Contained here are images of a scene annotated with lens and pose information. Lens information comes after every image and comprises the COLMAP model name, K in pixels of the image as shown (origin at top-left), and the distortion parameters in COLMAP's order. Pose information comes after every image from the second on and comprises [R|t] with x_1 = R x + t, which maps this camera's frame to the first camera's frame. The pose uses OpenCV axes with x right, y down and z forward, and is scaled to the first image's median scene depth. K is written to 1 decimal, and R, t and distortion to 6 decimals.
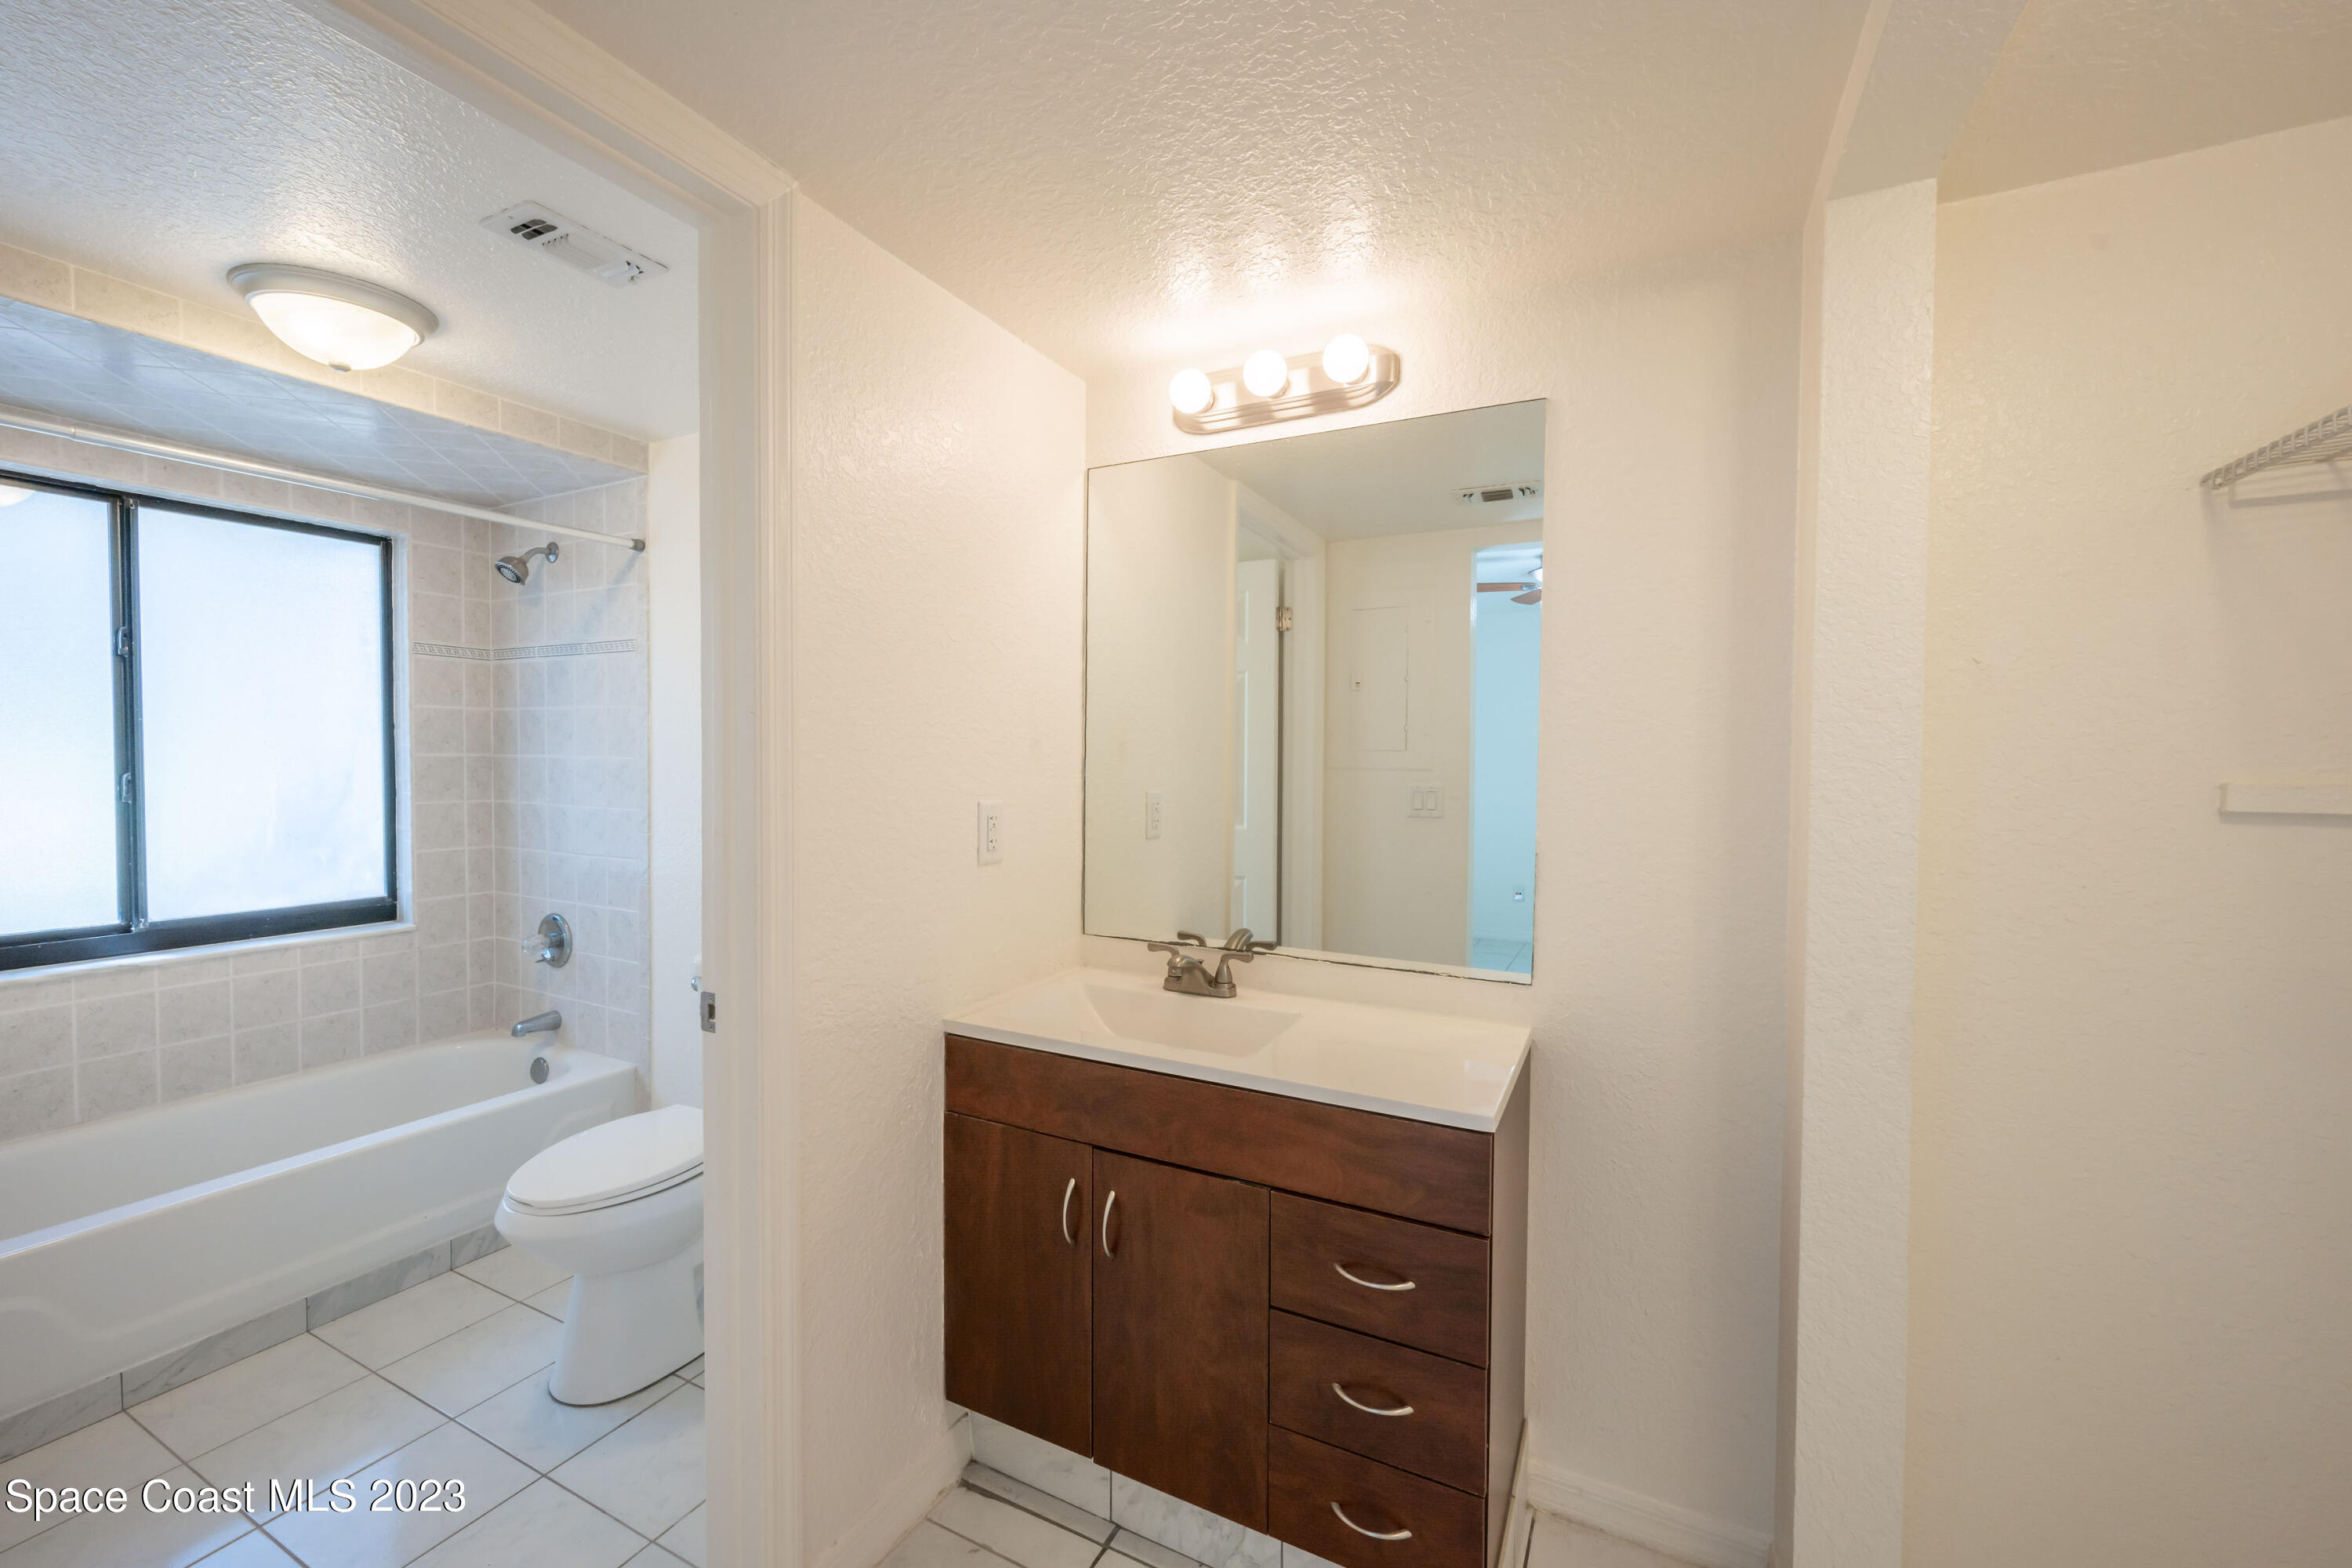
lens RADIAL K [[966.0, 0, 1111.7], [0, 966.0, 785.0], [0, 0, 1]] dist [-0.000764, 0.000198]
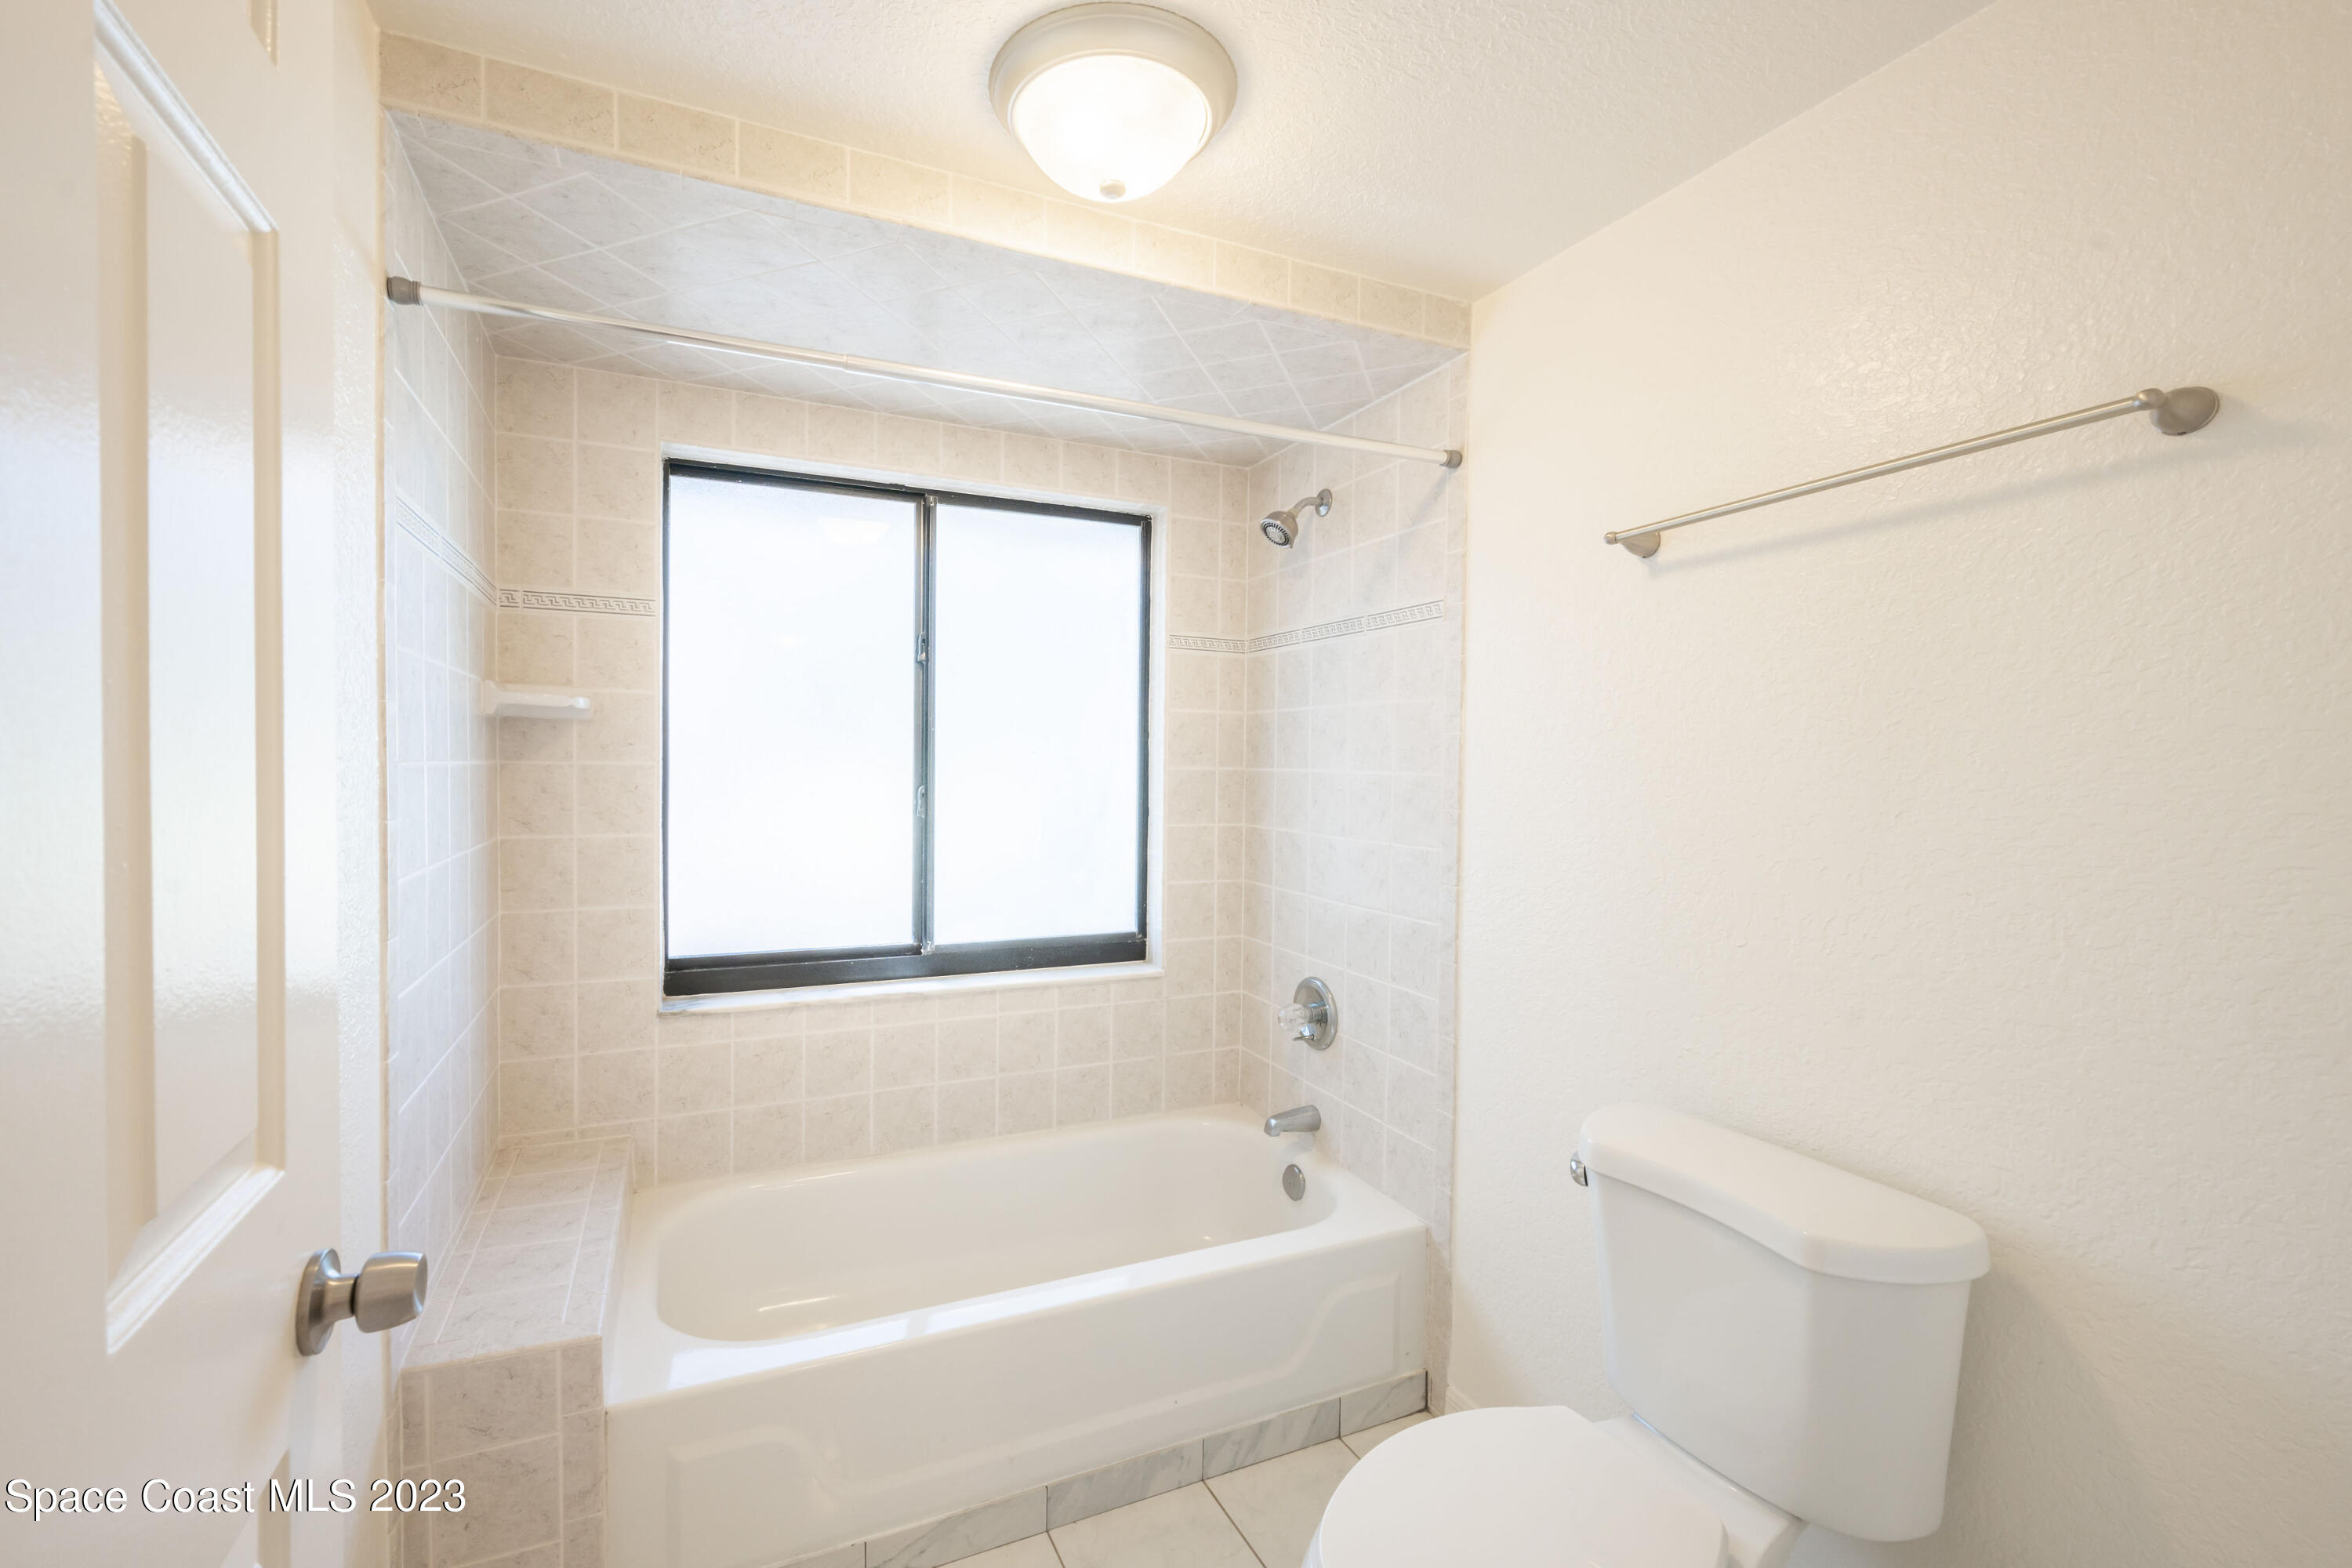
lens RADIAL K [[966.0, 0, 1171.0], [0, 966.0, 784.0], [0, 0, 1]] dist [-0.000764, 0.000198]
pose [[0.826268, 0.013317, -0.563120, -0.256142], [-0.022778, 0.999693, -0.009780, -0.009500], [0.562817, 0.020908, 0.826317, 0.319435]]
